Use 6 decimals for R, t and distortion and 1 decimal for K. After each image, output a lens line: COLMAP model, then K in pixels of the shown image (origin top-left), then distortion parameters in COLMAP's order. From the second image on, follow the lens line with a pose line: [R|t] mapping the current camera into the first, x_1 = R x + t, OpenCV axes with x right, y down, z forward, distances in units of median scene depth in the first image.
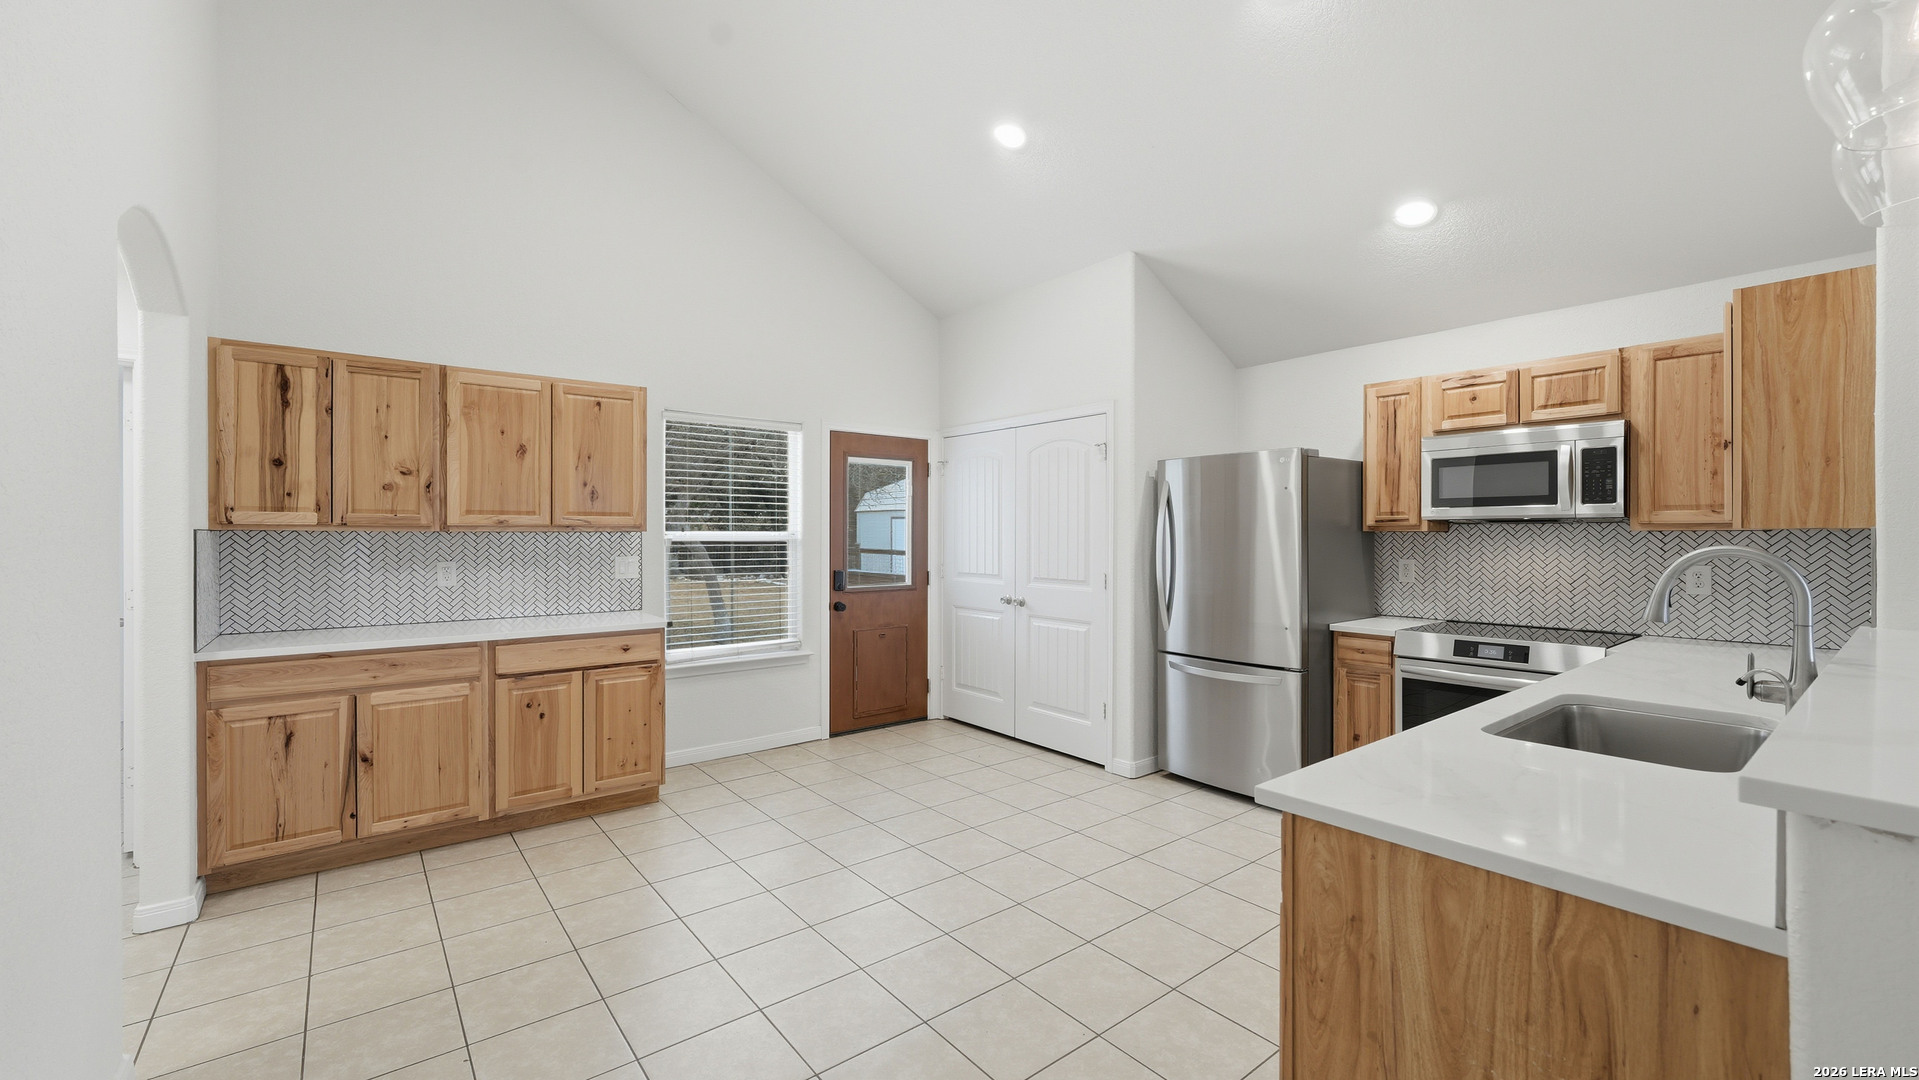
lens RADIAL K [[772.1, 0, 958.8], [0, 772.1, 546.3], [0, 0, 1]] dist [-0.001566, 0.000192]
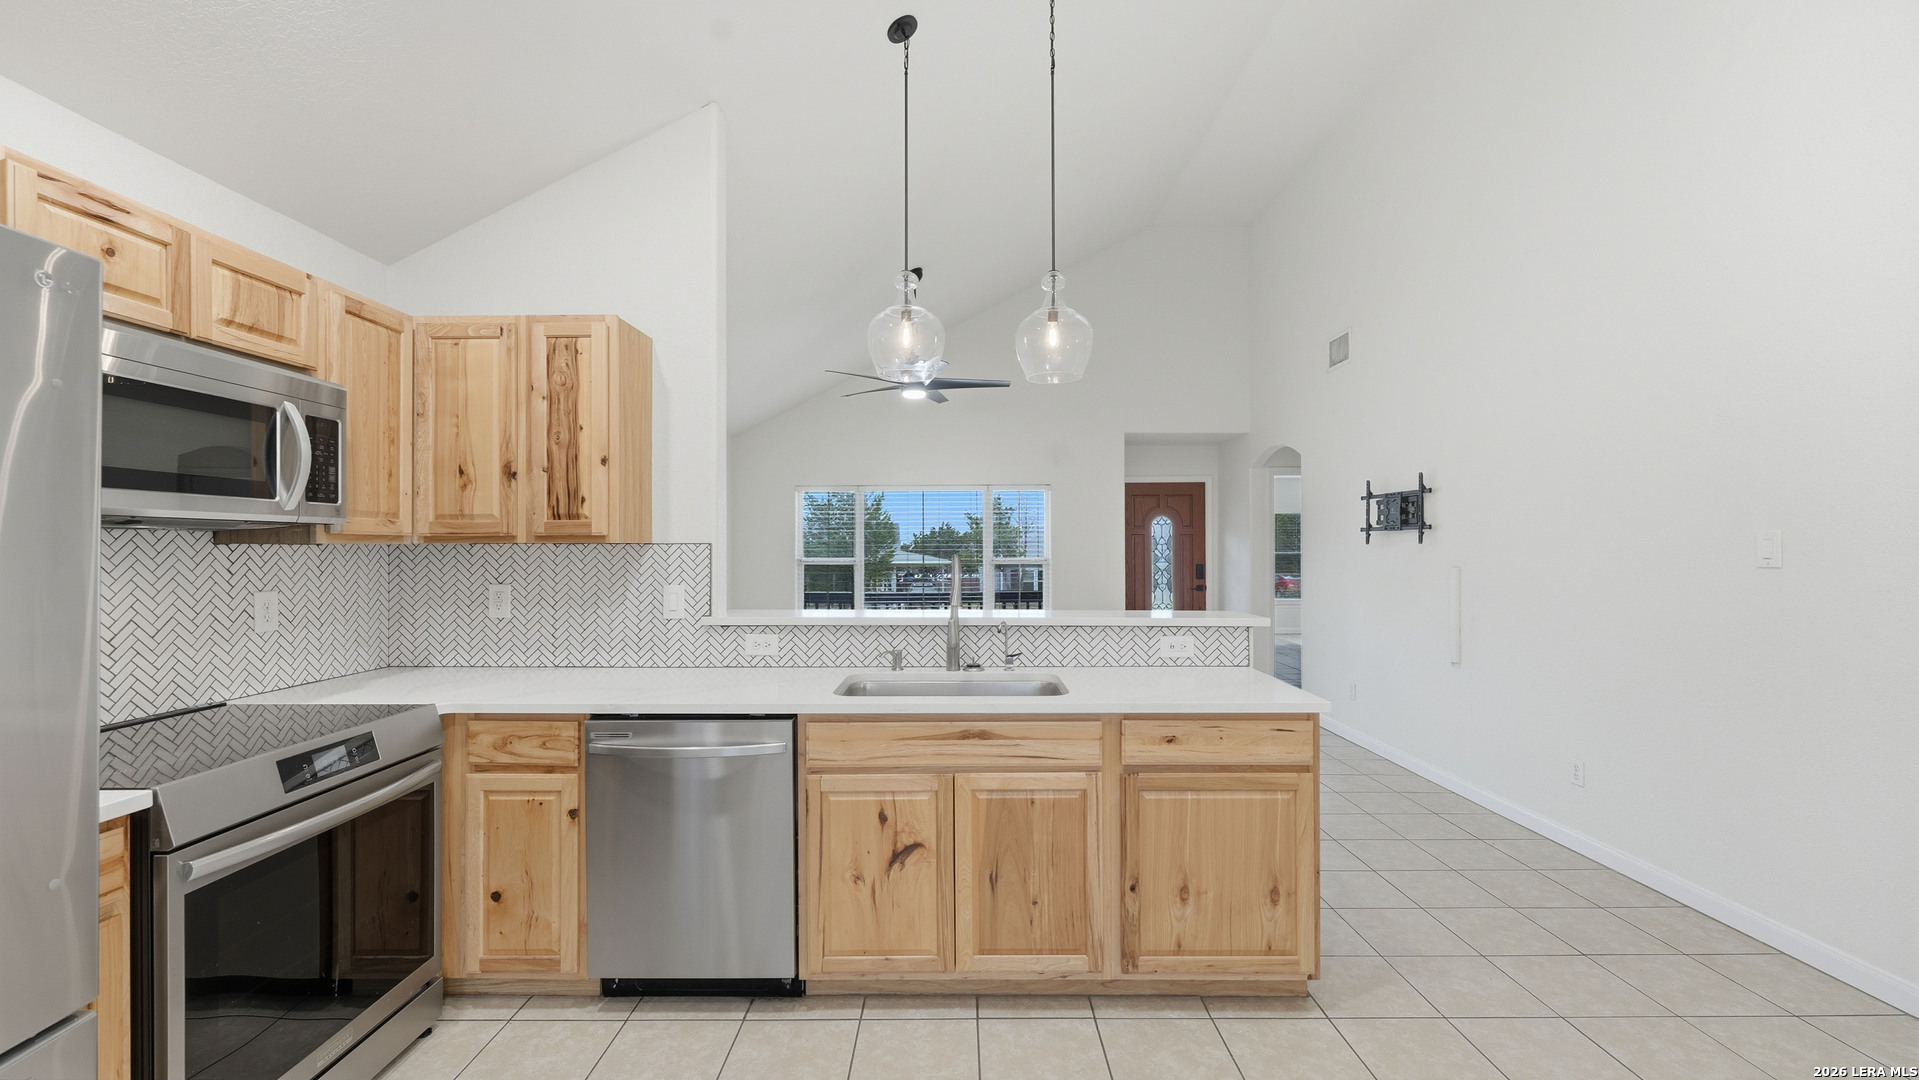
lens RADIAL K [[772.1, 0, 958.8], [0, 772.1, 546.3], [0, 0, 1]] dist [-0.001566, 0.000192]
pose [[-0.780486, 0.003820, 0.625162, -0.009477], [0.012902, 0.999867, 0.009998, -0.016235], [-0.625040, 0.015869, -0.780431, 1.095250]]
